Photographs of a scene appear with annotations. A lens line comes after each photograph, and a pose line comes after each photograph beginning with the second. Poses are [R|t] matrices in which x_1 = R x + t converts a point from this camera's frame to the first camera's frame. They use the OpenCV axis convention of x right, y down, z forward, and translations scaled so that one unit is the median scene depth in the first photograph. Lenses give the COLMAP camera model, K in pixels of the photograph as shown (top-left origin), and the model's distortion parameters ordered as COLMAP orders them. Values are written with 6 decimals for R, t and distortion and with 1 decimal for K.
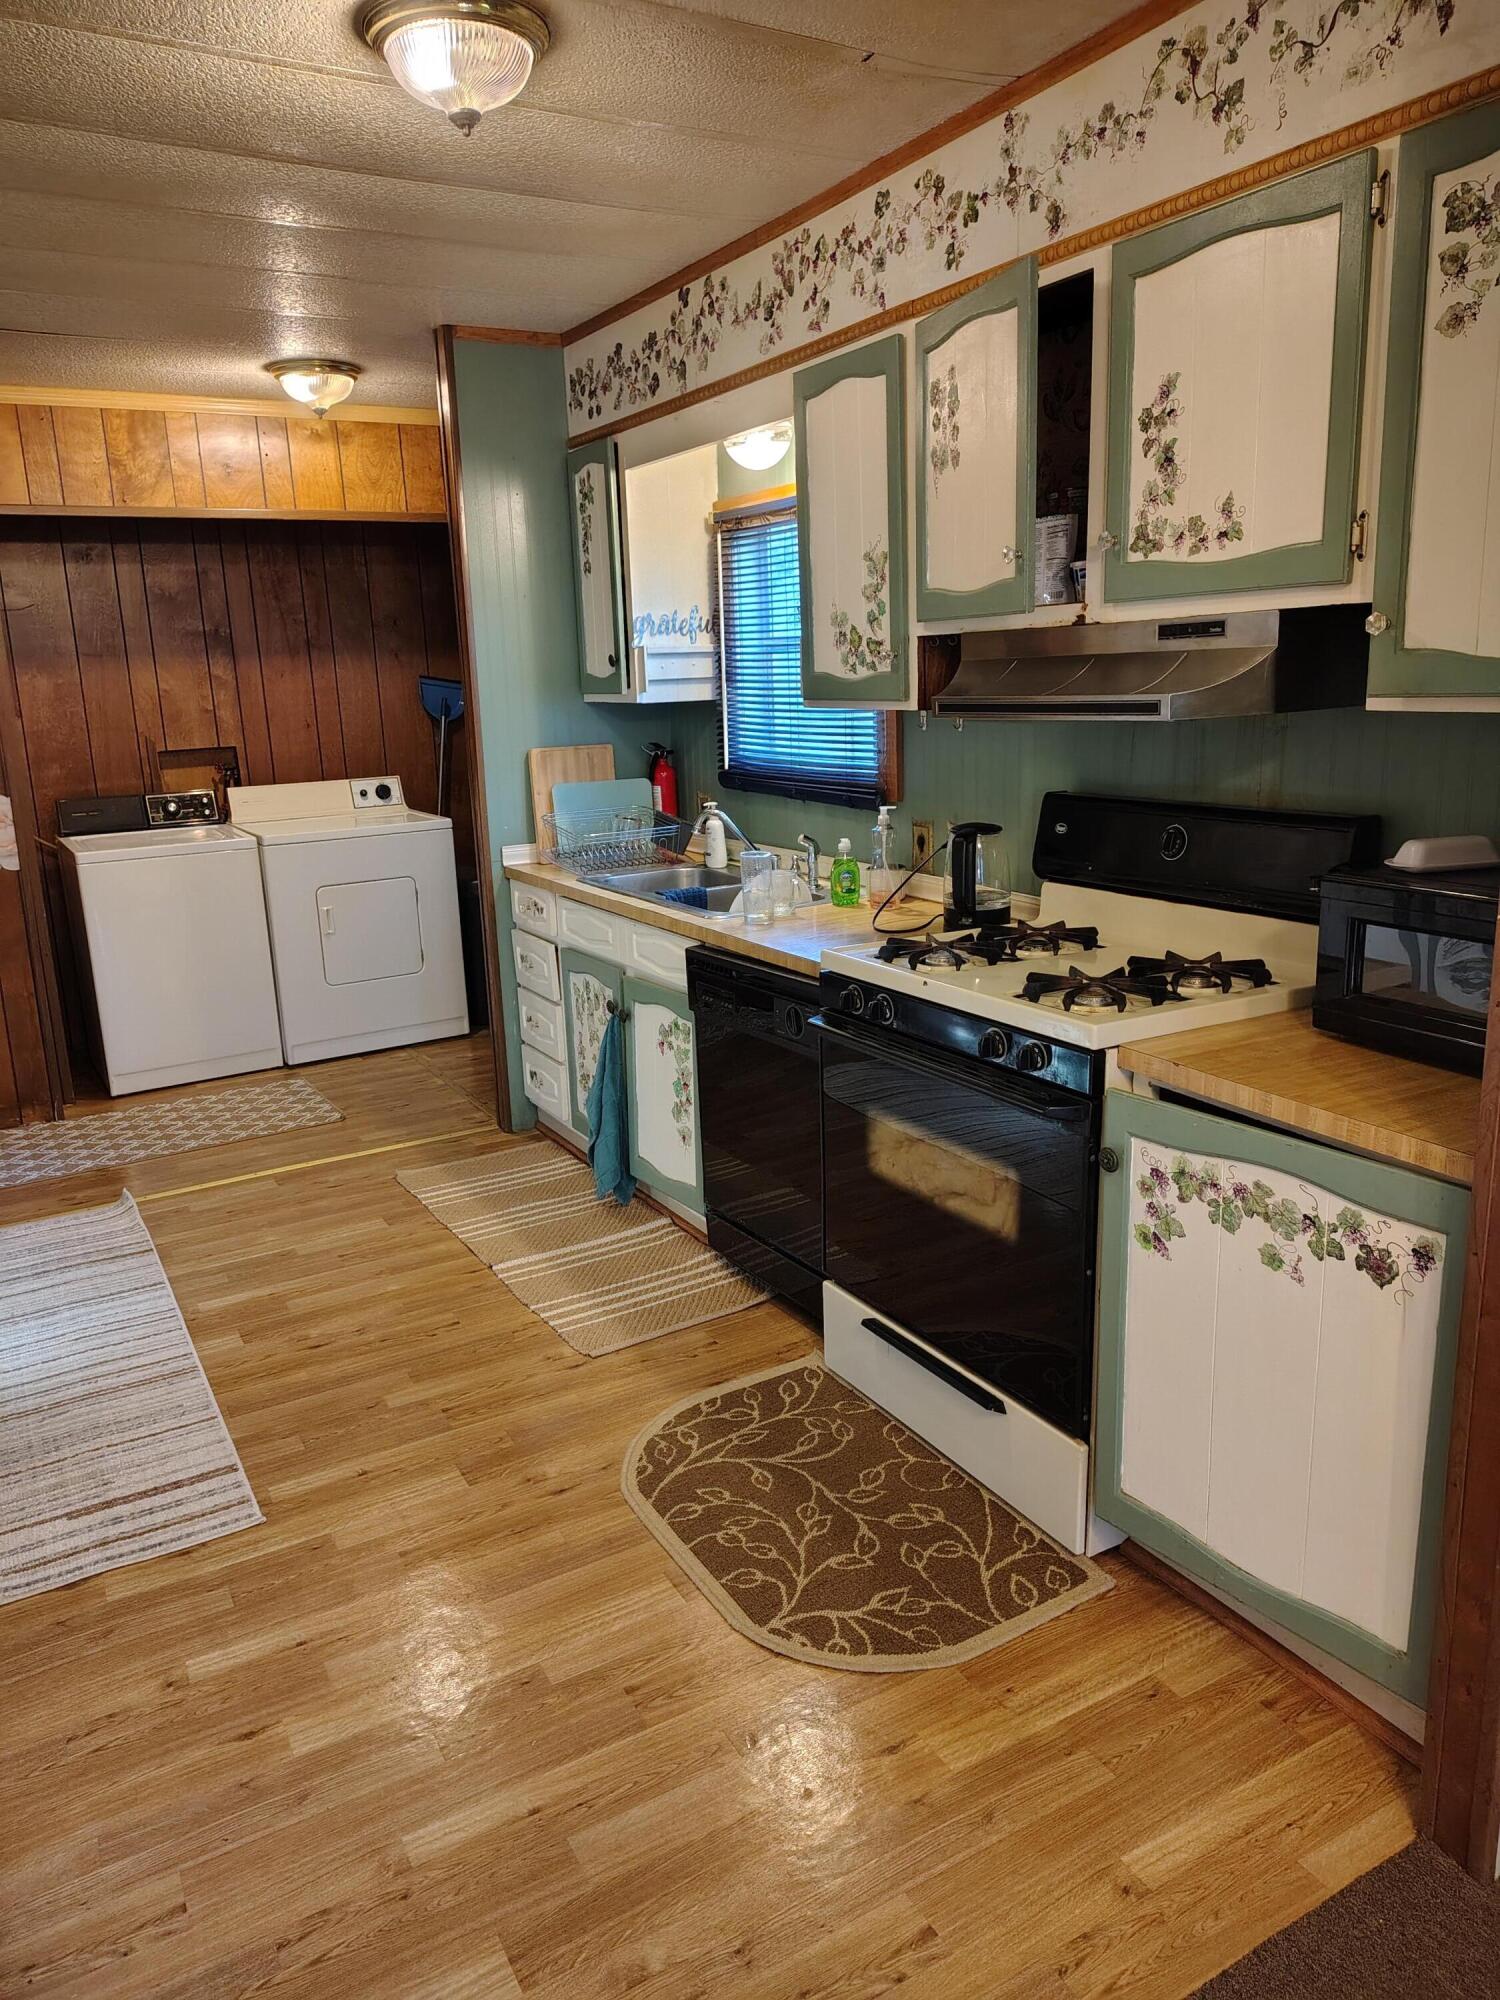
lens RADIAL K [[1420.6, 0, 755.9], [0, 1420.6, 994.4], [0, 0, 1]] dist [0.077009, -0.058270]
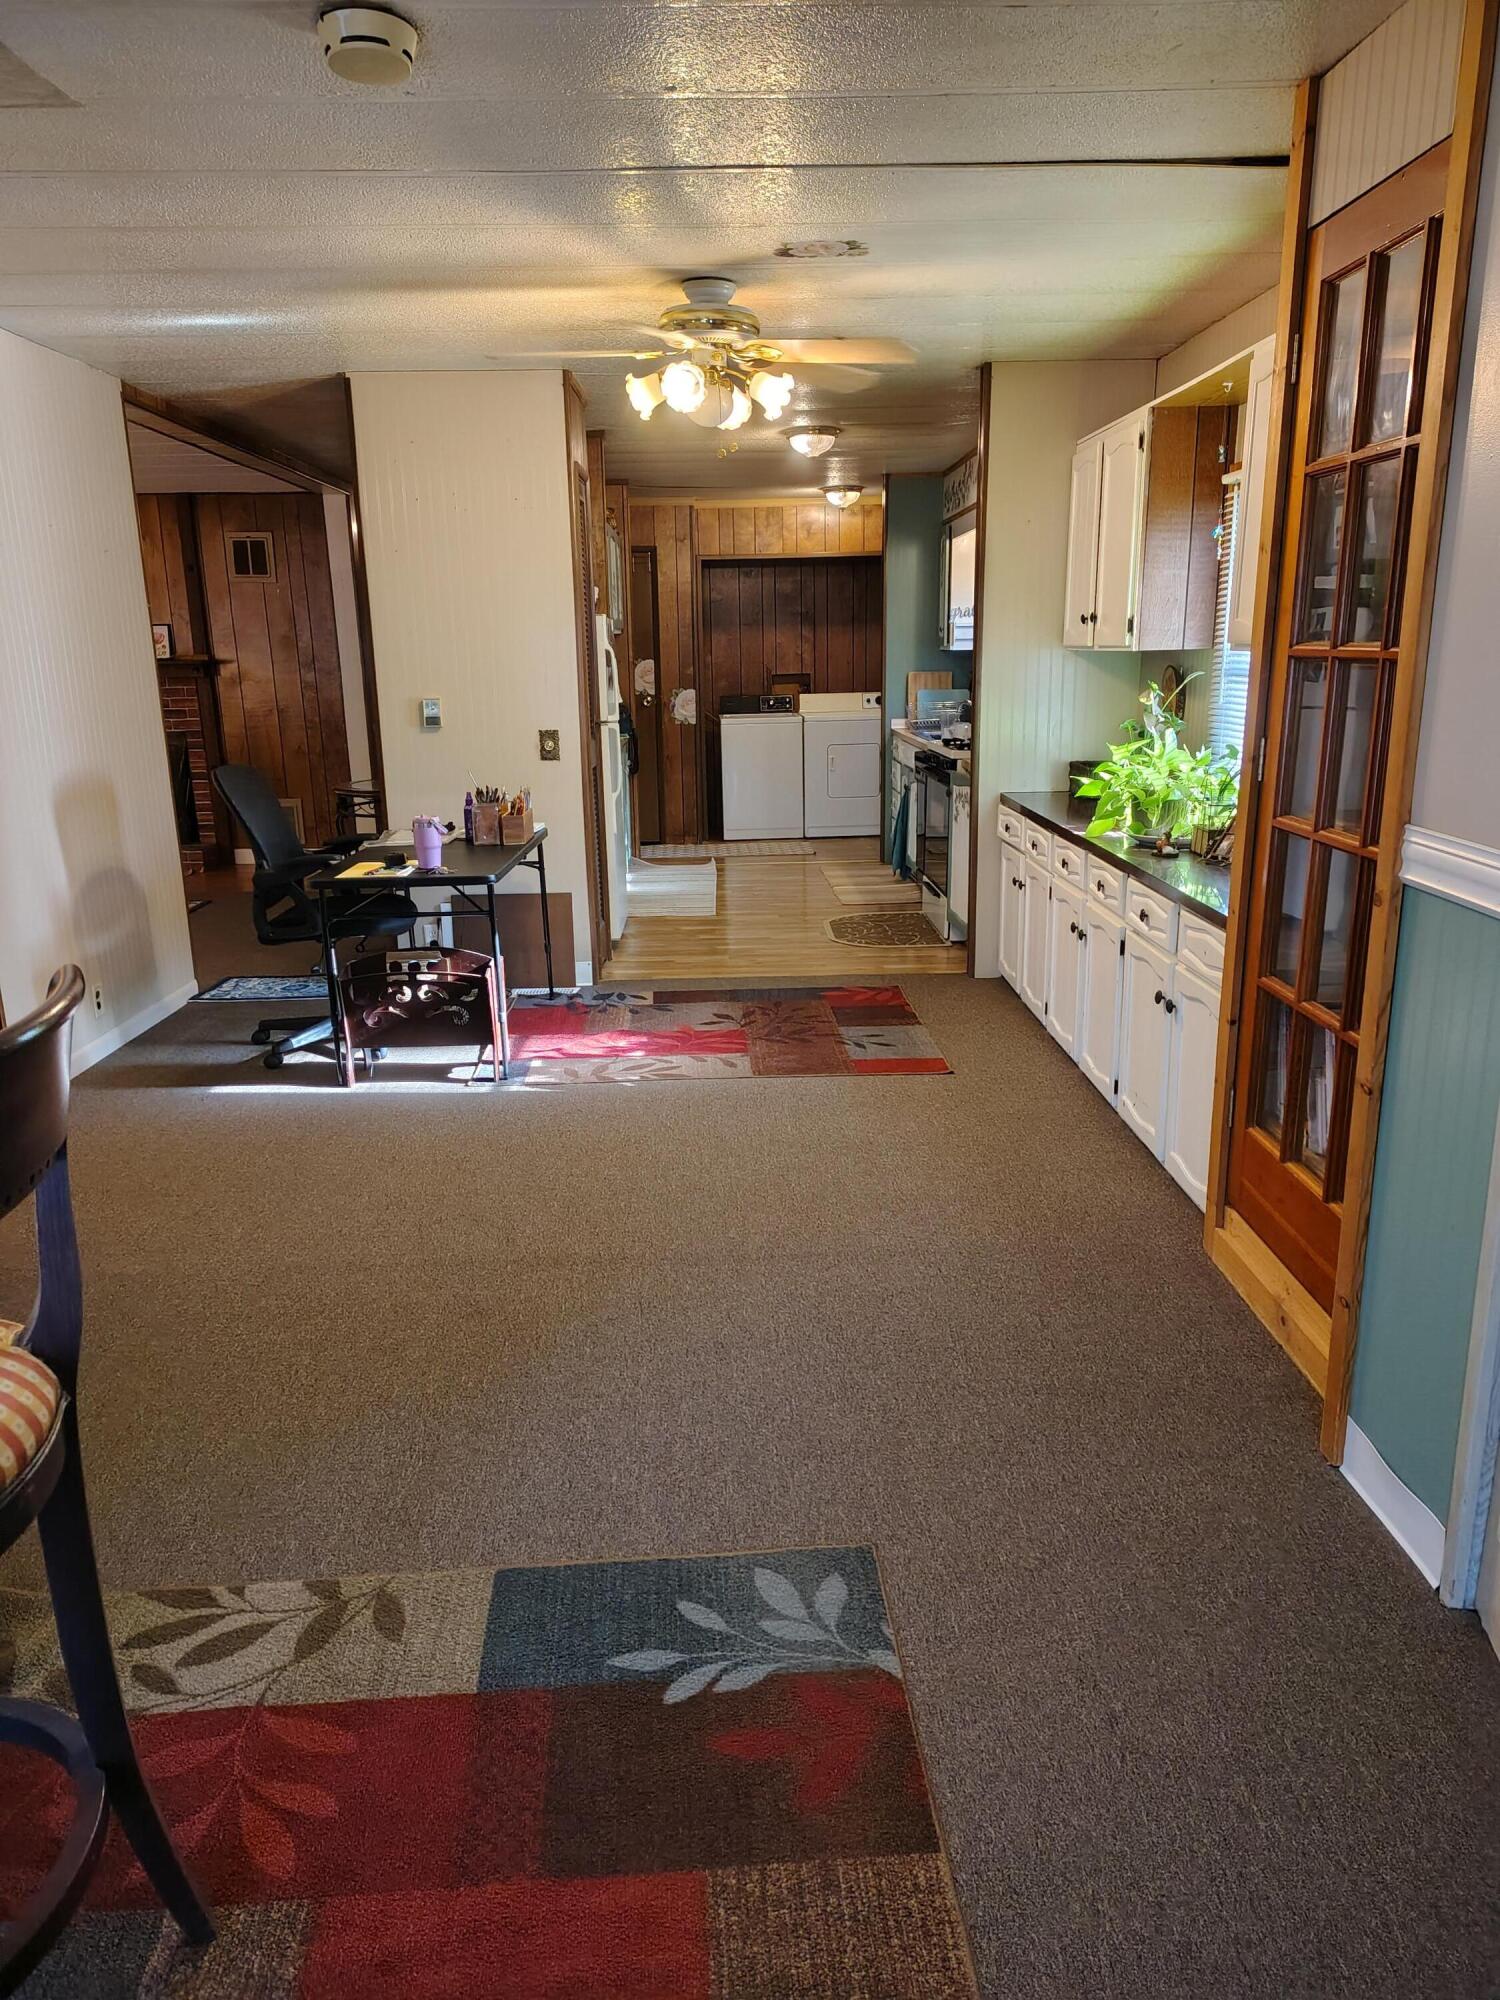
lens RADIAL K [[1420.6, 0, 755.9], [0, 1420.6, 994.4], [0, 0, 1]] dist [0.077009, -0.058270]
pose [[0.881940, 0.132741, -0.452284, 0.885984], [-0.121459, 0.991124, 0.054043, 0.283345], [0.455444, 0.007272, 0.890235, -1.290983]]
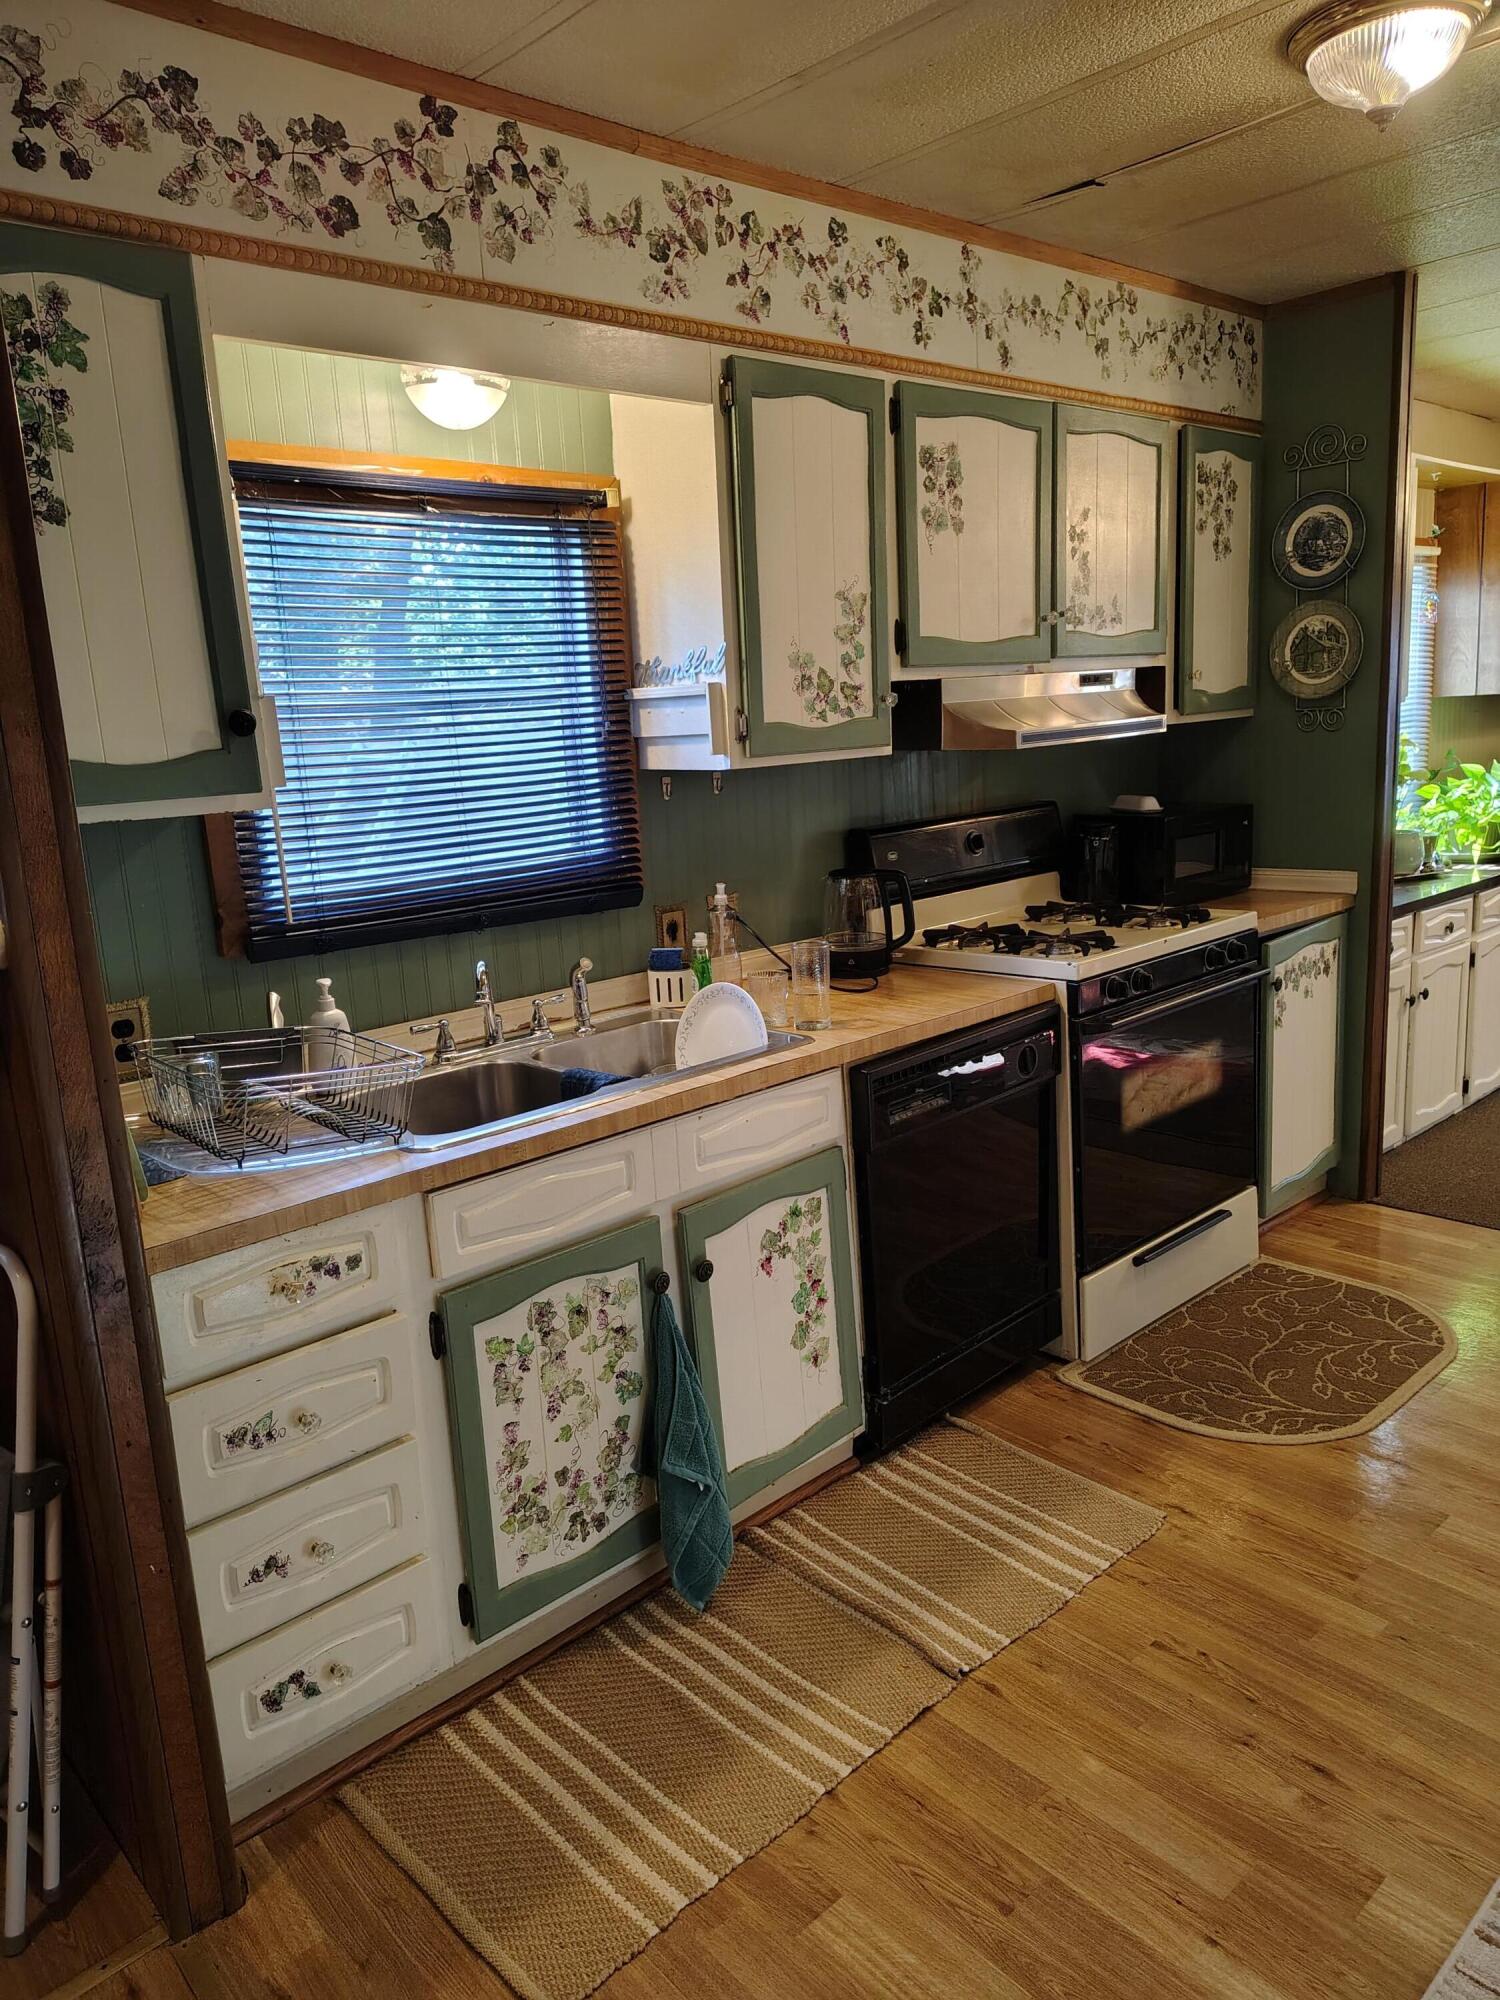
lens RADIAL K [[1386.3, 0, 748.8], [0, 1386.3, 991.1], [0, 0, 1]] dist [0.066737, -0.061714]
pose [[-0.217438, -0.149805, 0.964510, -0.785881], [0.279439, 0.937238, 0.208566, -0.259615], [-0.935219, 0.314871, -0.161929, 1.230766]]
